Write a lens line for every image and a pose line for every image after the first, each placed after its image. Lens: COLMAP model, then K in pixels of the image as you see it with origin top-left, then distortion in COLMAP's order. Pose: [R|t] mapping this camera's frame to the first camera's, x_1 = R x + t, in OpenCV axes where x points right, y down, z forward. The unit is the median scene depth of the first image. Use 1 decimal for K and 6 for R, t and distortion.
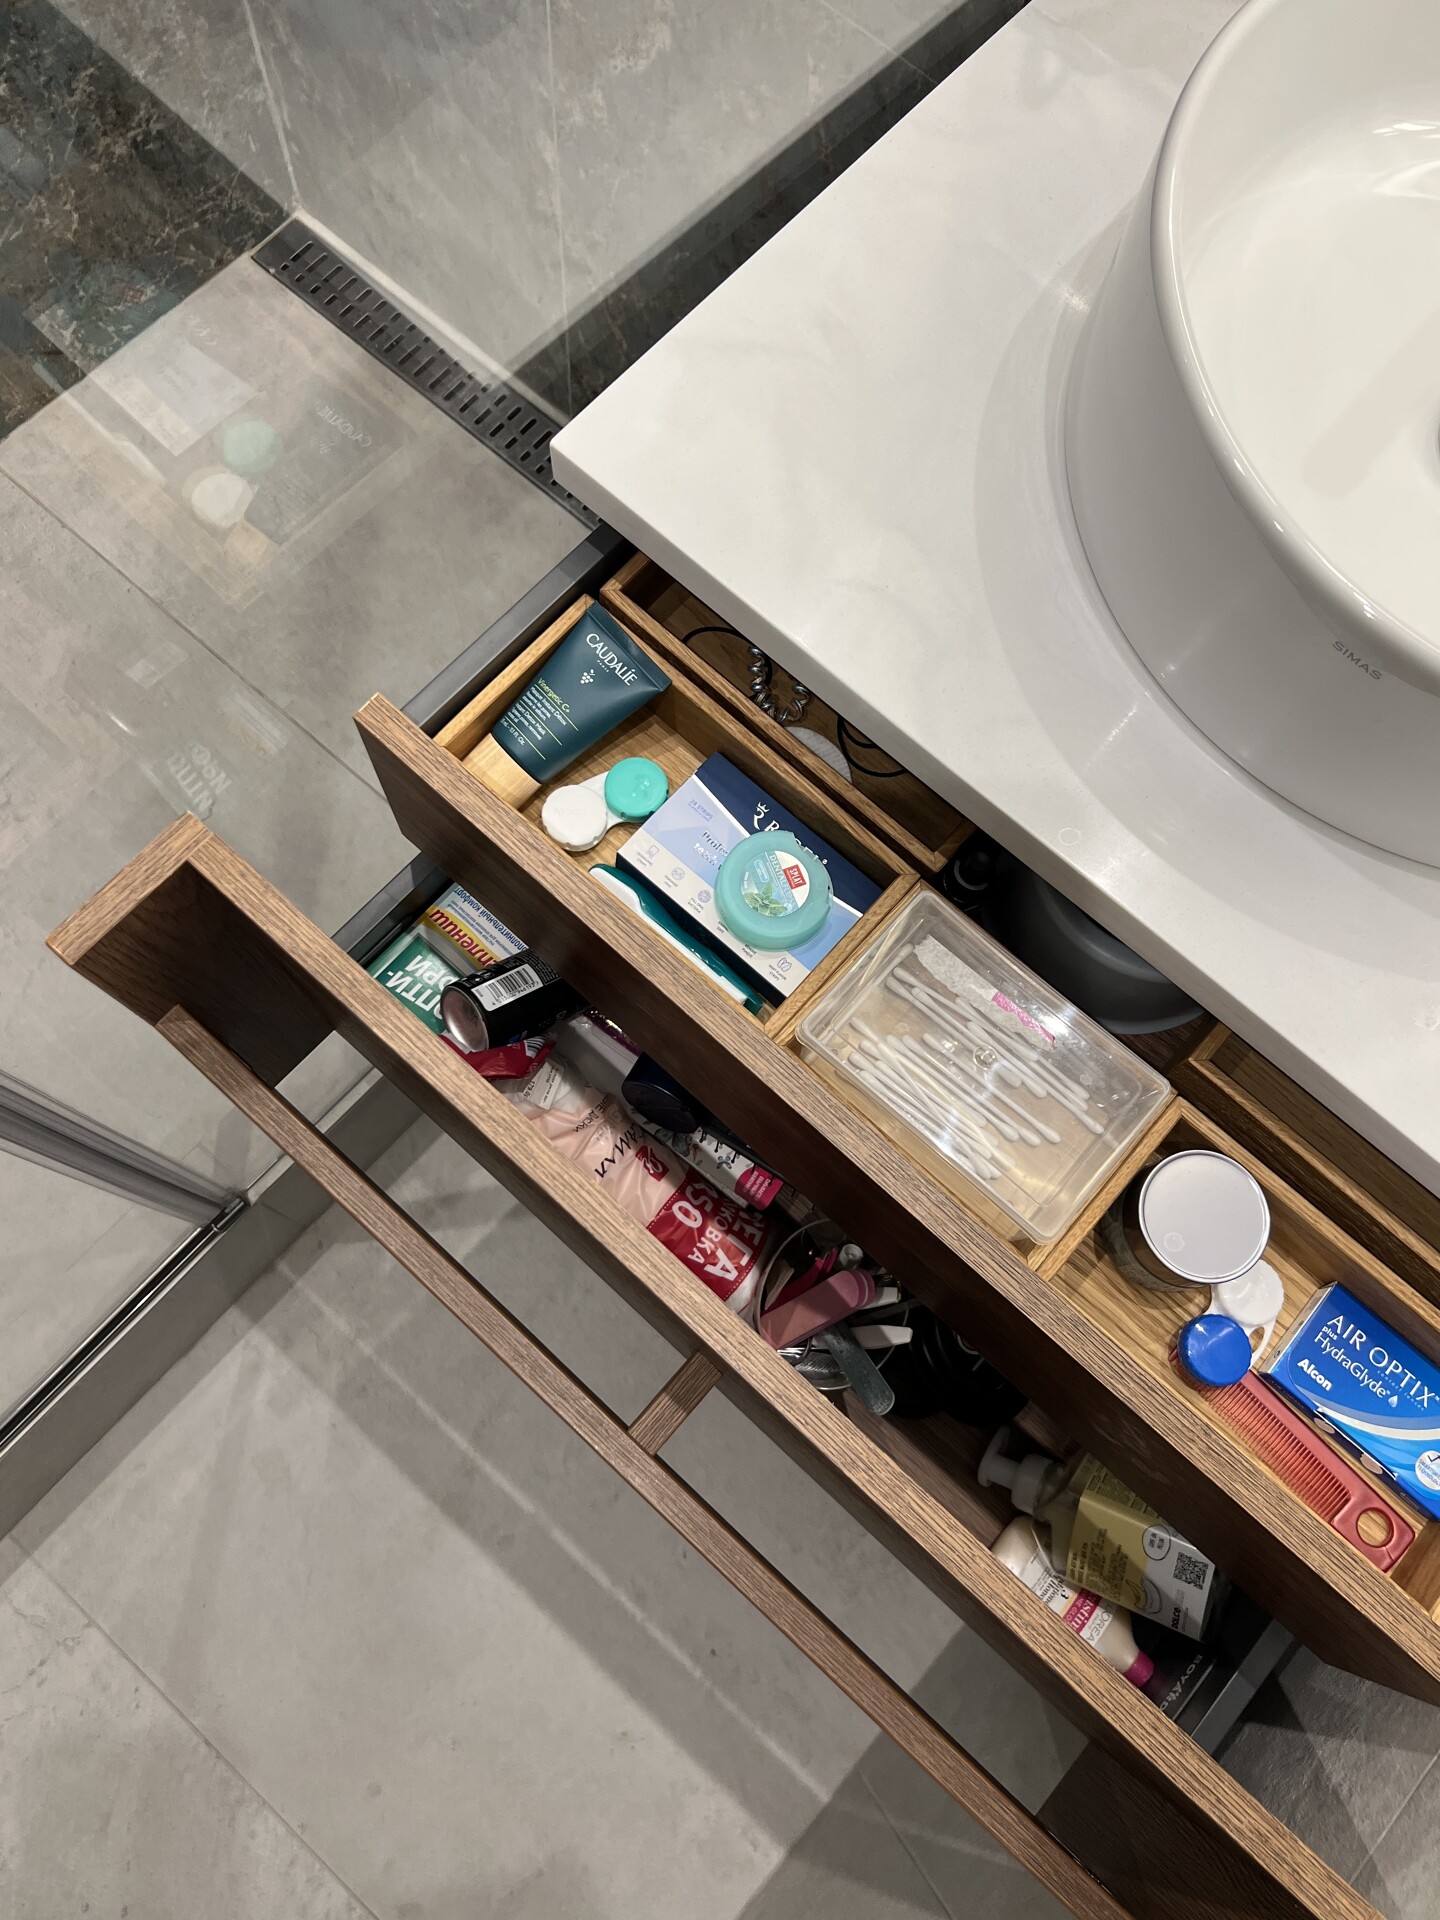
lens RADIAL K [[1481.6, 0, 720.0], [0, 1481.6, 960.0], [0, 0, 1]] dist [0.060517, -0.068688]
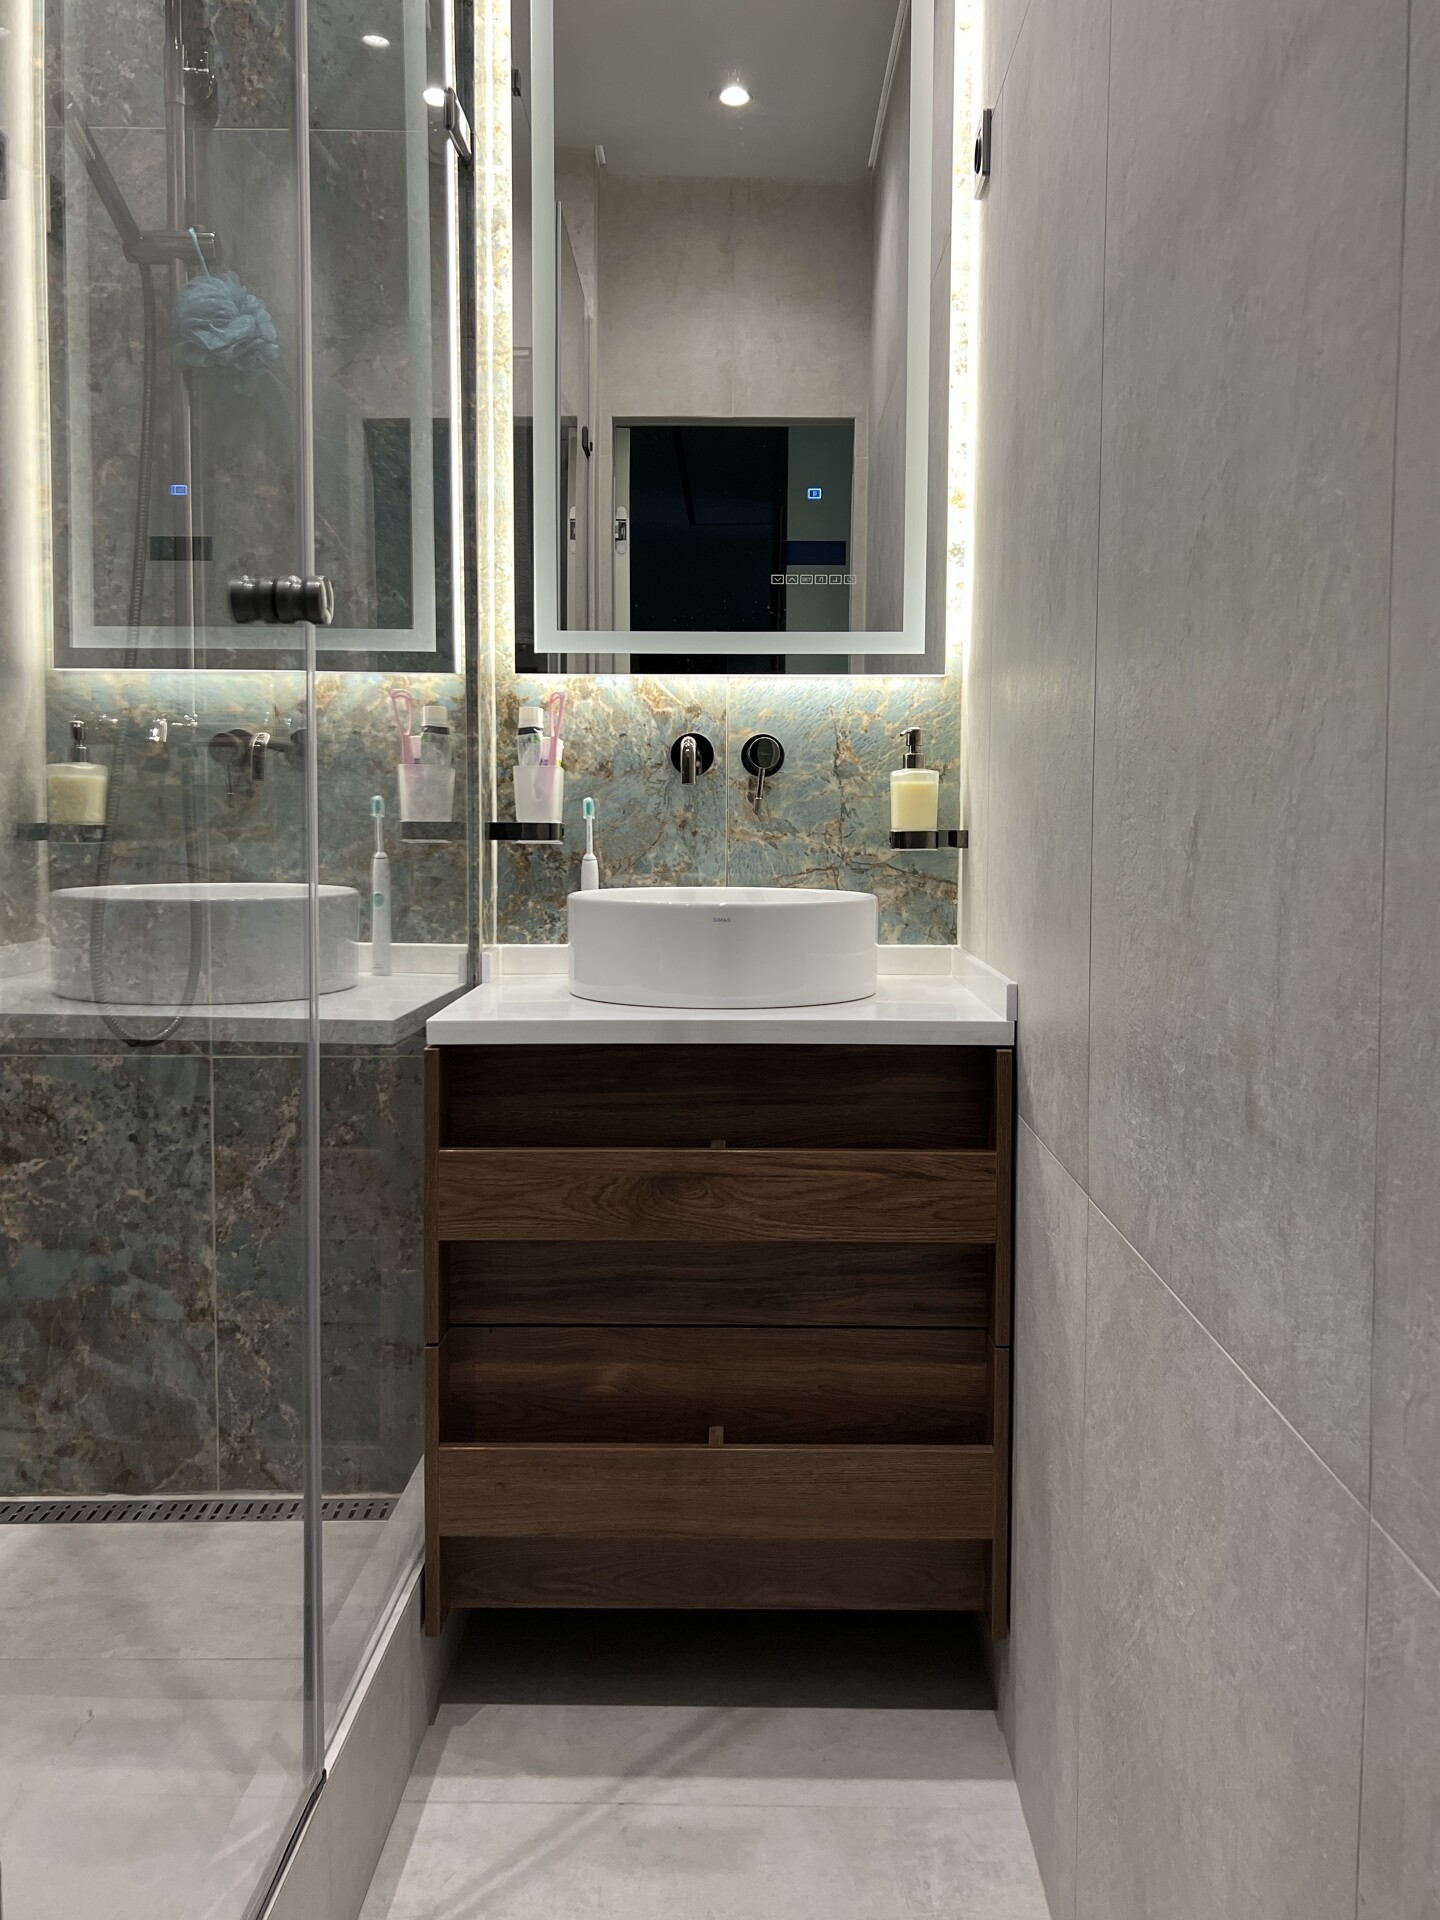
lens RADIAL K [[1492.8, 0, 739.9], [0, 1492.8, 905.5], [0, 0, 1]] dist [0.060568, -0.088678]
pose [[0.751958, -0.095901, 0.652197, -0.627047], [0.643540, 0.321230, -0.694743, 0.784915], [-0.142879, 0.942133, 0.303268, -0.001149]]
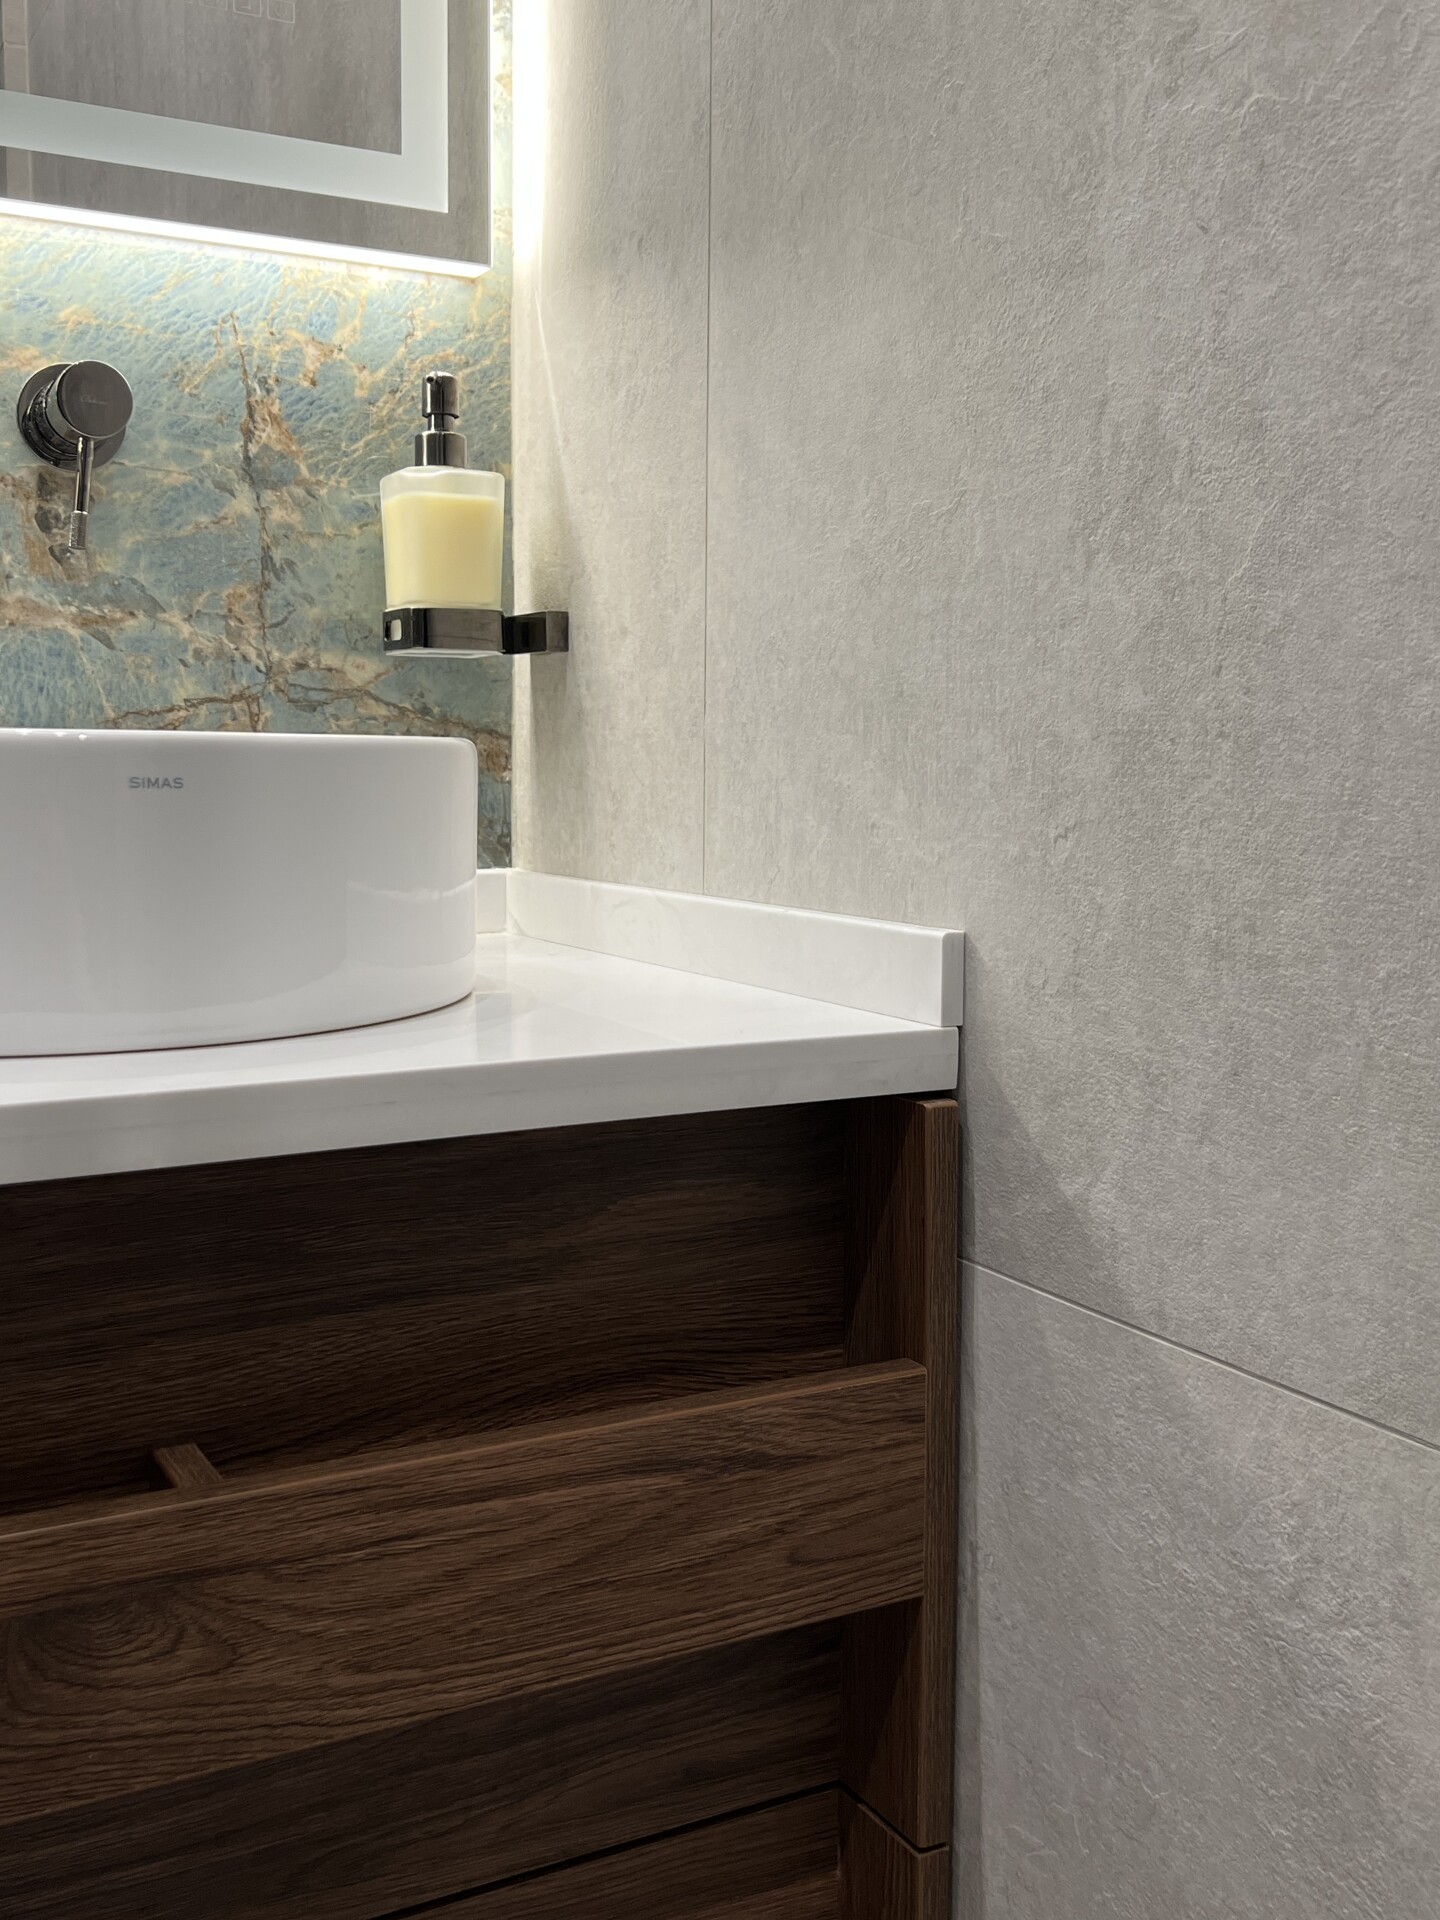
lens RADIAL K [[1861.9, 0, 666.3], [0, 1861.9, 901.6], [0, 0, 1]] dist [0.142957, -0.378064]
pose [[0.358753, -0.131413, 0.924136, -0.265933], [0.900860, 0.308003, -0.305918, 0.216097], [-0.244435, 0.942266, 0.228881, 0.265044]]
